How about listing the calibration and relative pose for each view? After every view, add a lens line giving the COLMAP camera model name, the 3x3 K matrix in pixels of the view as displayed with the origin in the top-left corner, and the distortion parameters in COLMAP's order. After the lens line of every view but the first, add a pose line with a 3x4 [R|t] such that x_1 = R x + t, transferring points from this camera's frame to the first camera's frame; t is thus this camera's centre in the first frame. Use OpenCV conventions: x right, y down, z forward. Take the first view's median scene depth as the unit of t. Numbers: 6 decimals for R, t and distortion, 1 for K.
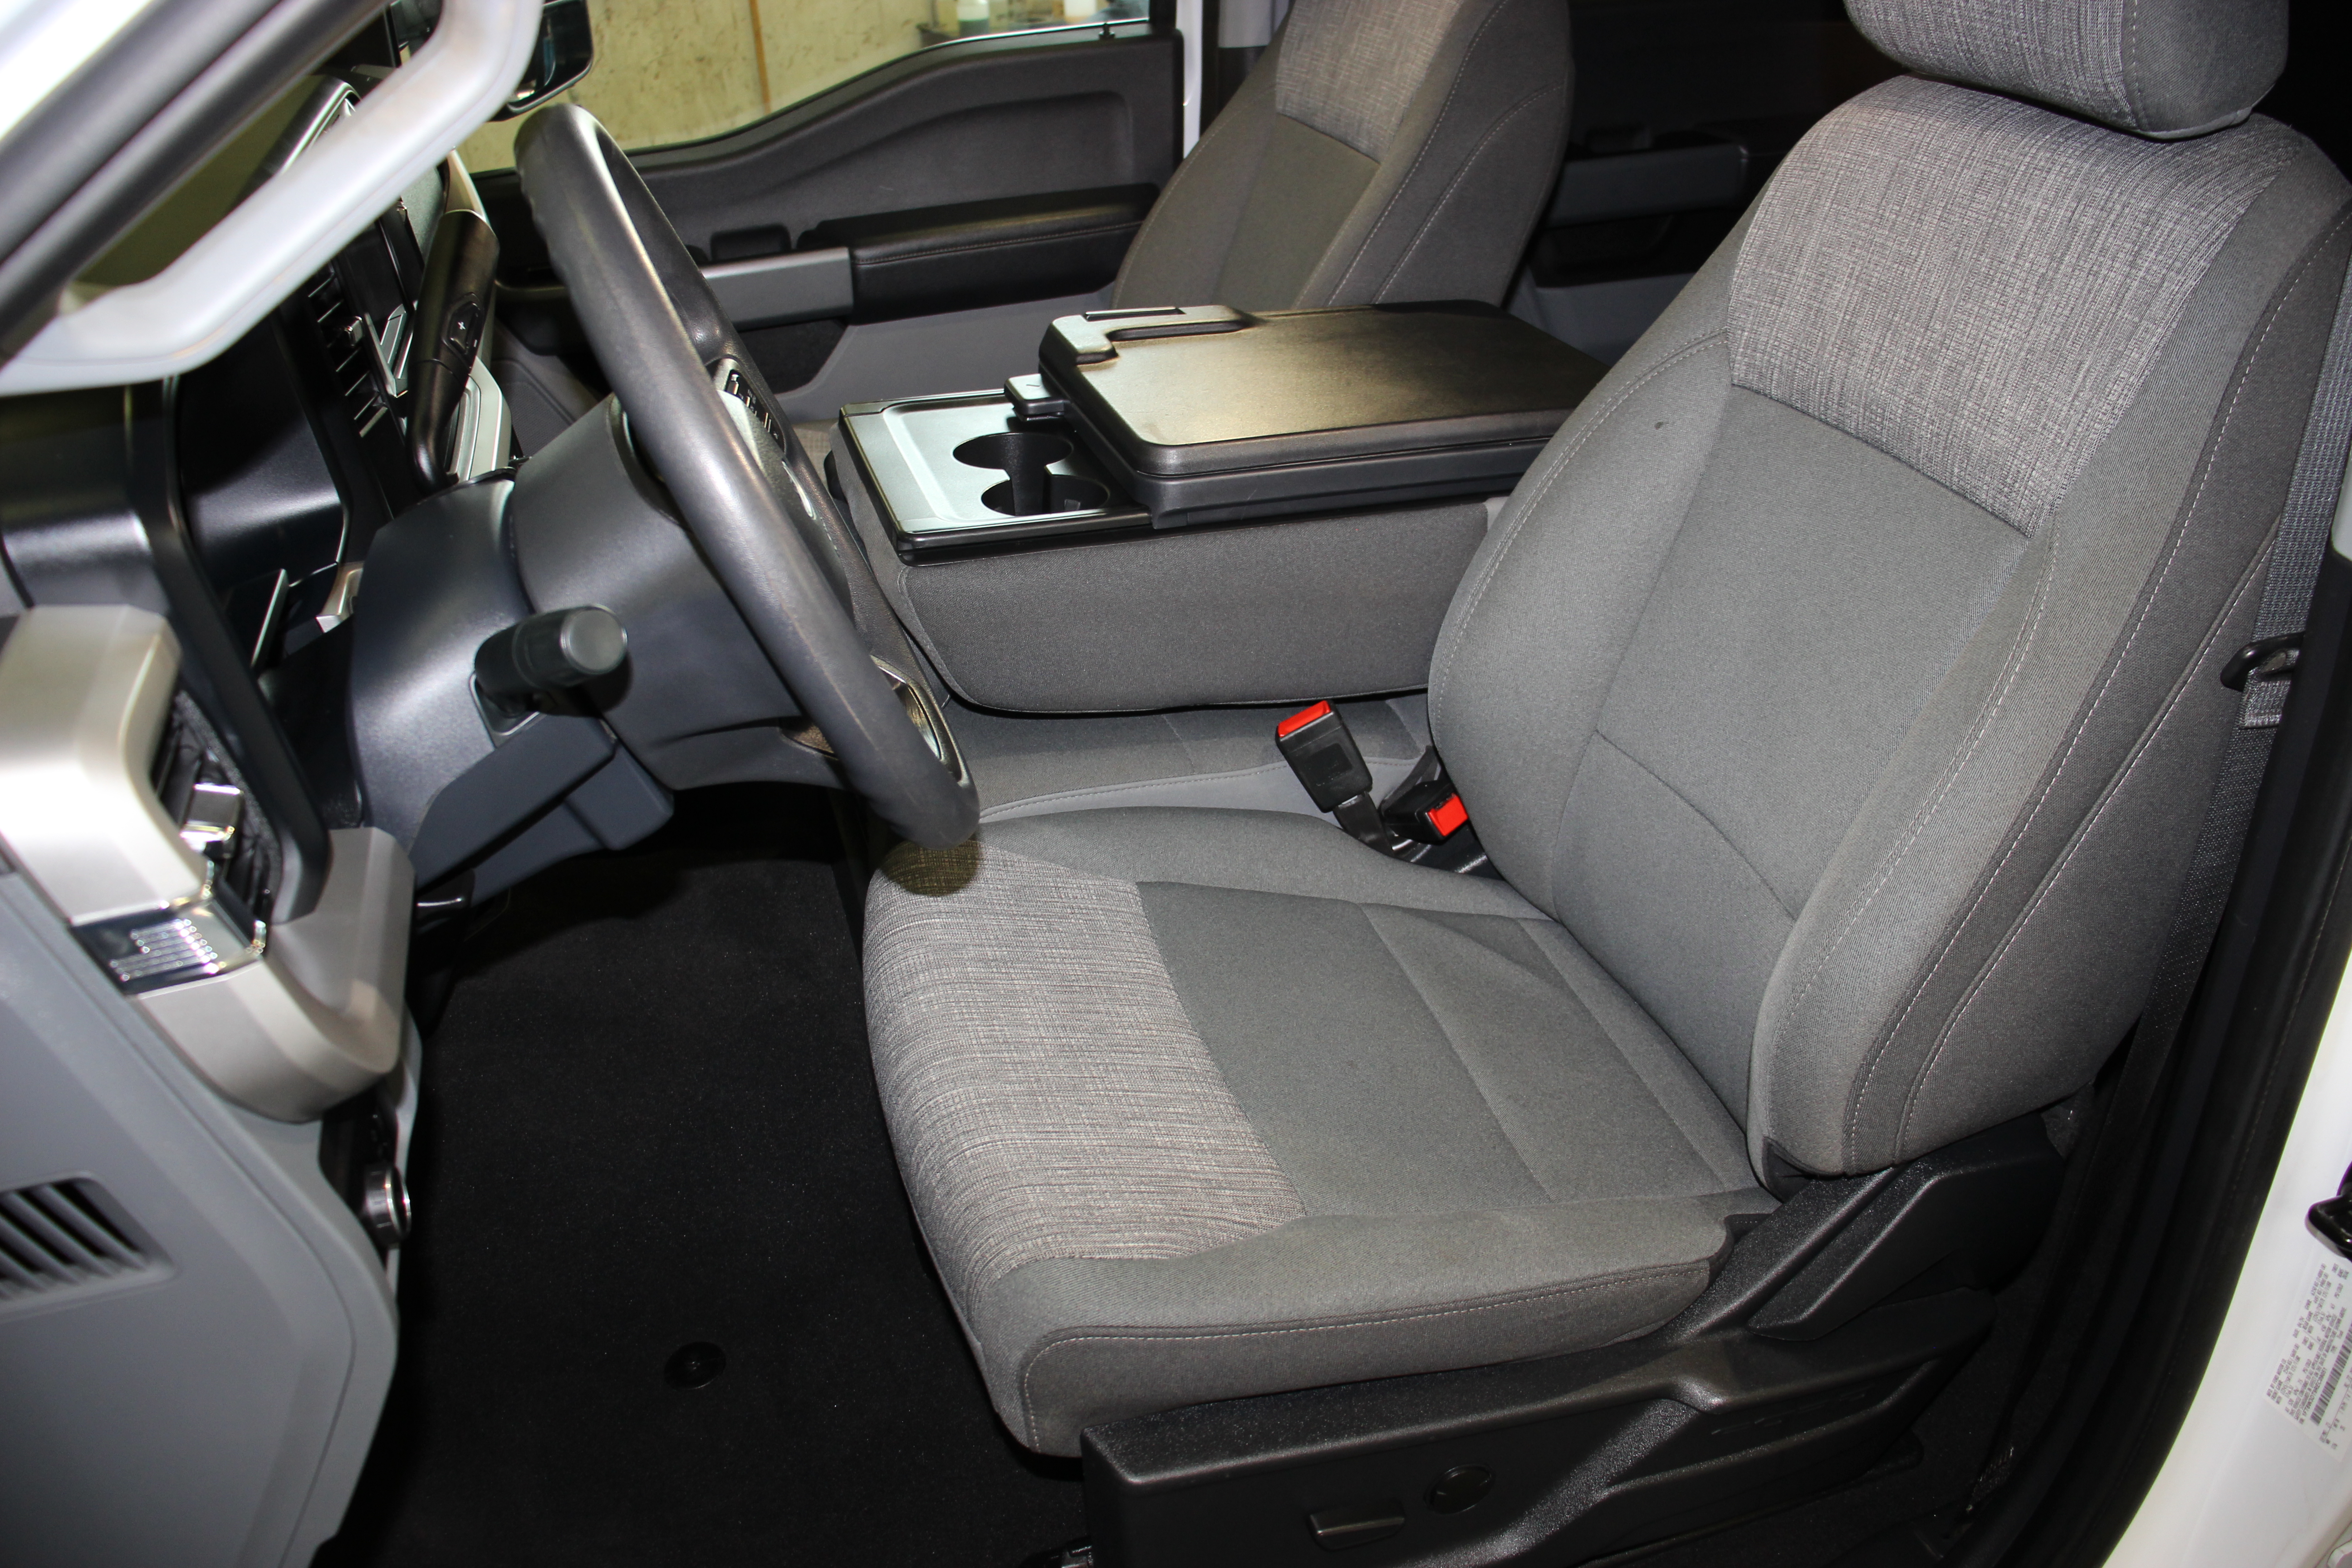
lens RADIAL K [[1901.7, 0, 1183.4], [0, 1901.7, 747.3], [0, 0, 1]] dist [-0.139174, 0.076935]
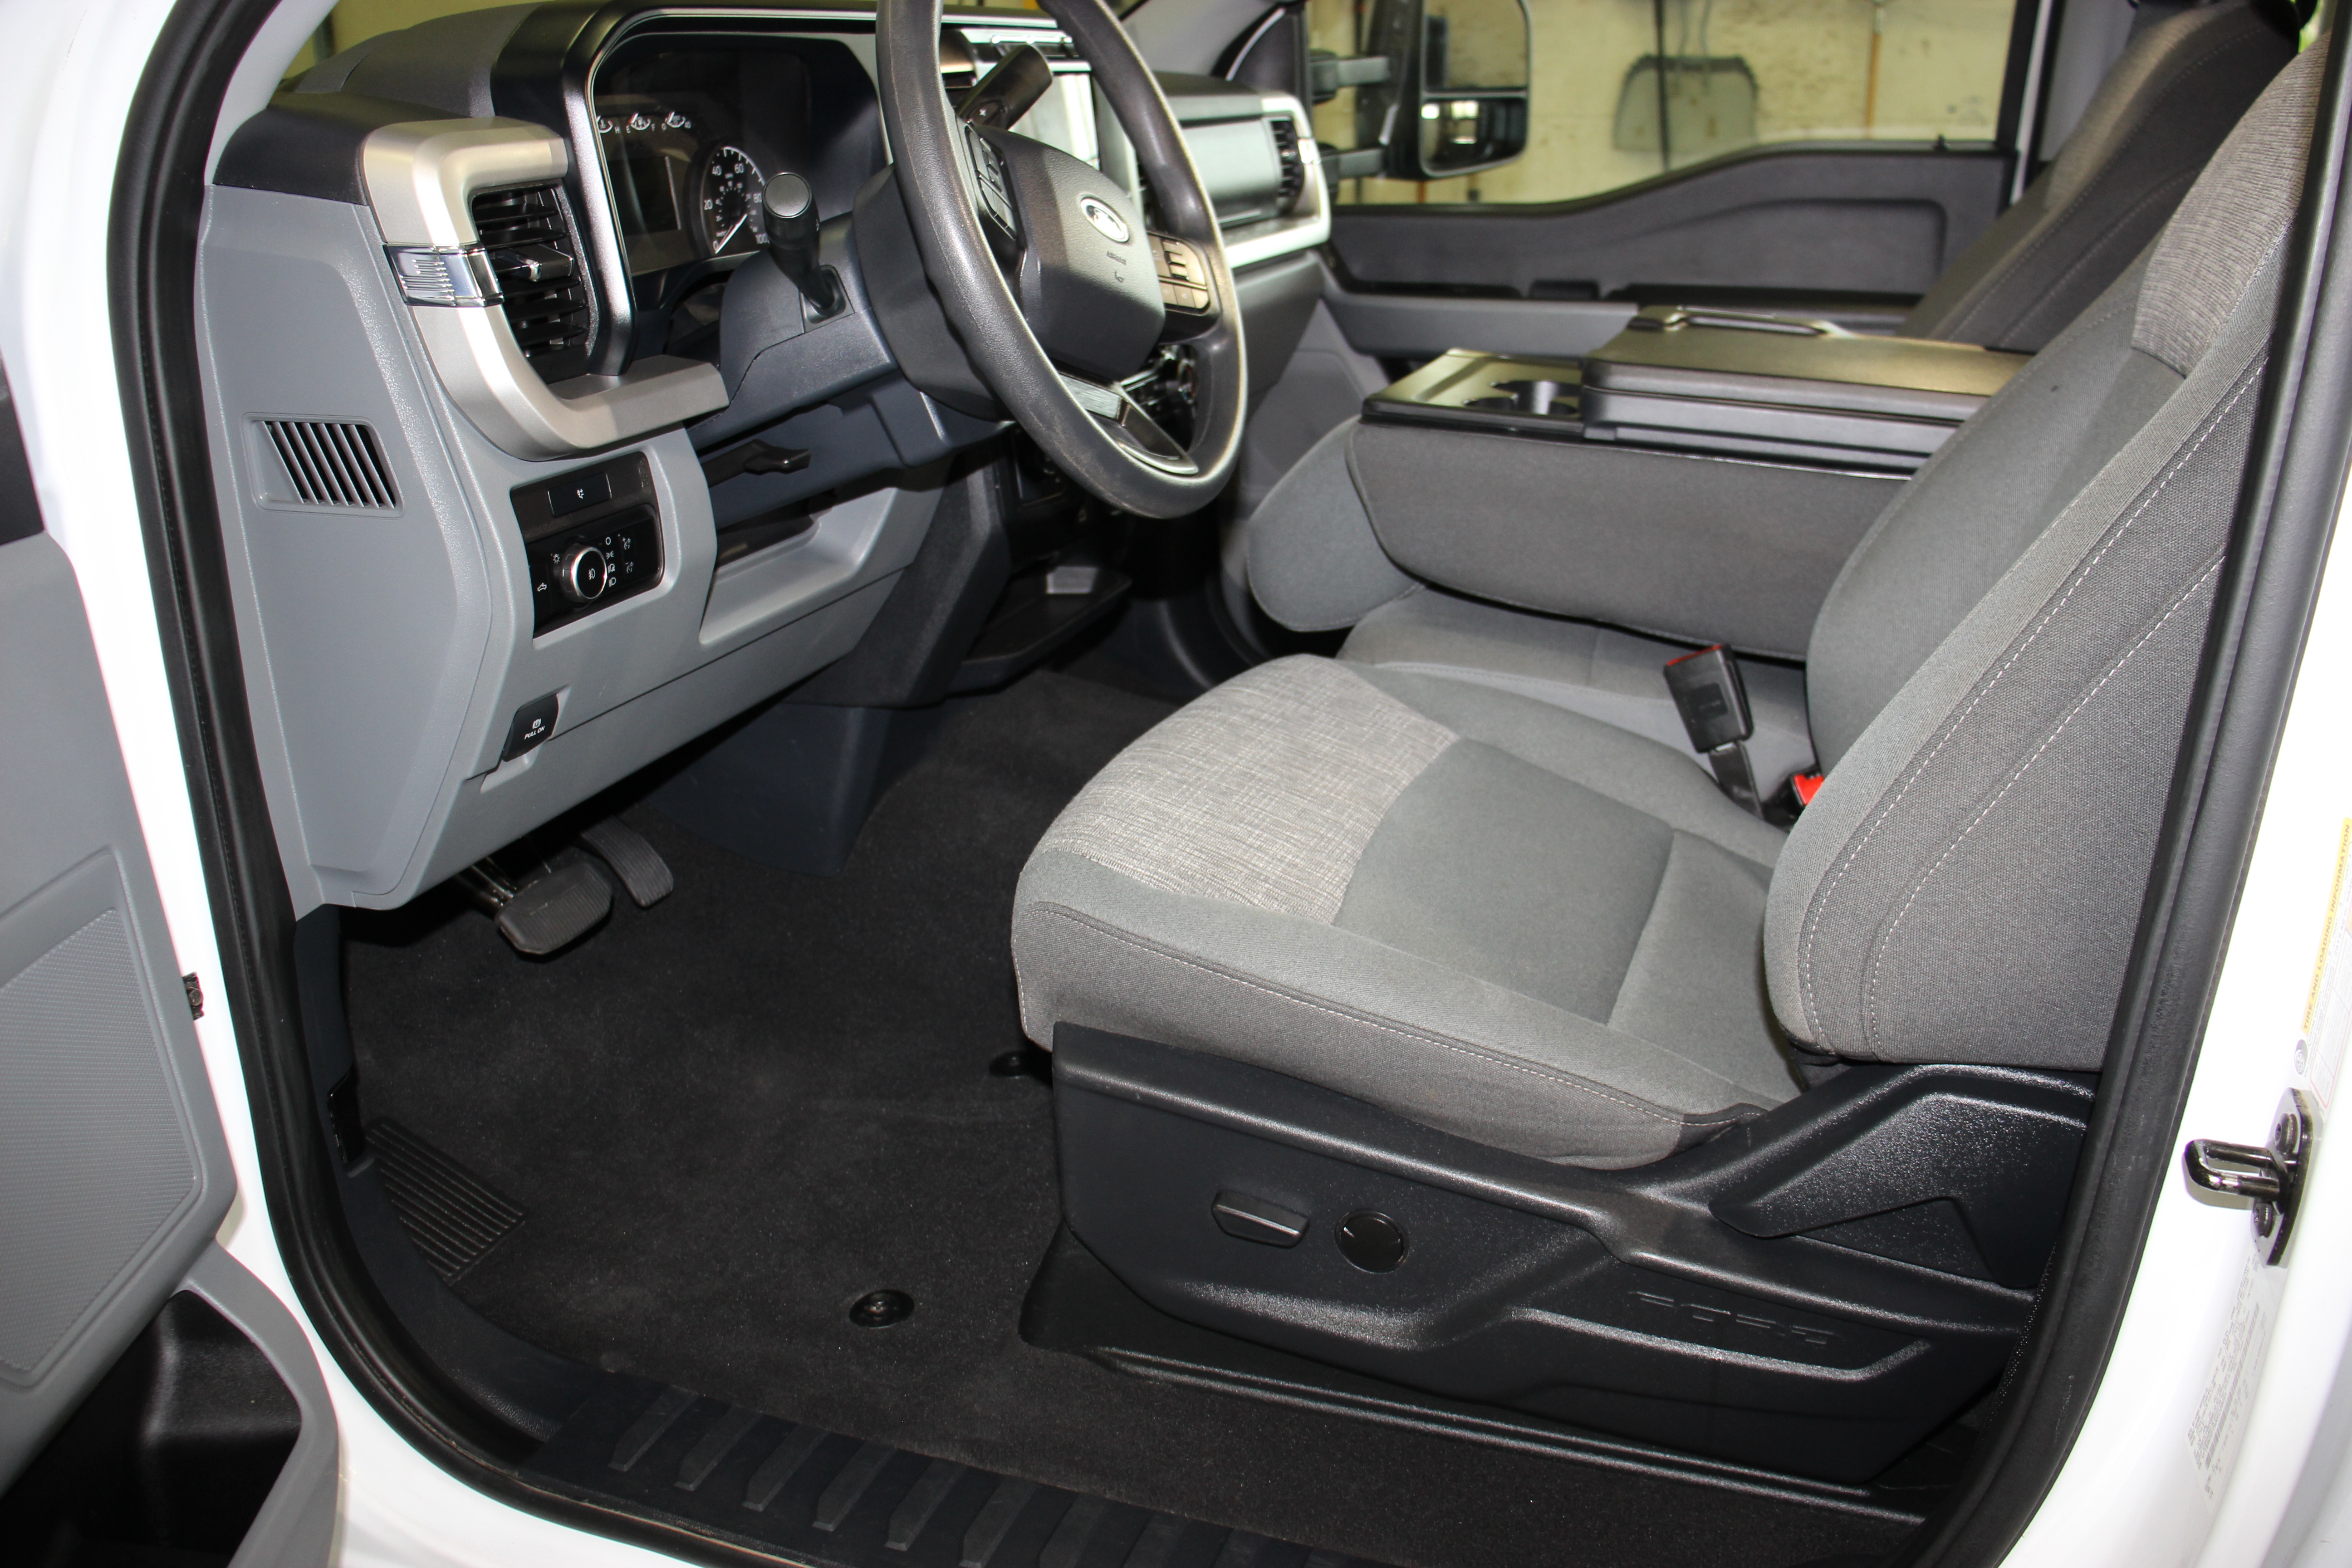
lens RADIAL K [[1901.7, 0, 1183.4], [0, 1901.7, 747.3], [0, 0, 1]] dist [-0.139174, 0.076935]
pose [[0.803585, 0.234326, -0.547122, 0.463034], [-0.301455, 0.952850, -0.034667, 0.171834], [0.513202, 0.192790, 0.836335, 0.026079]]
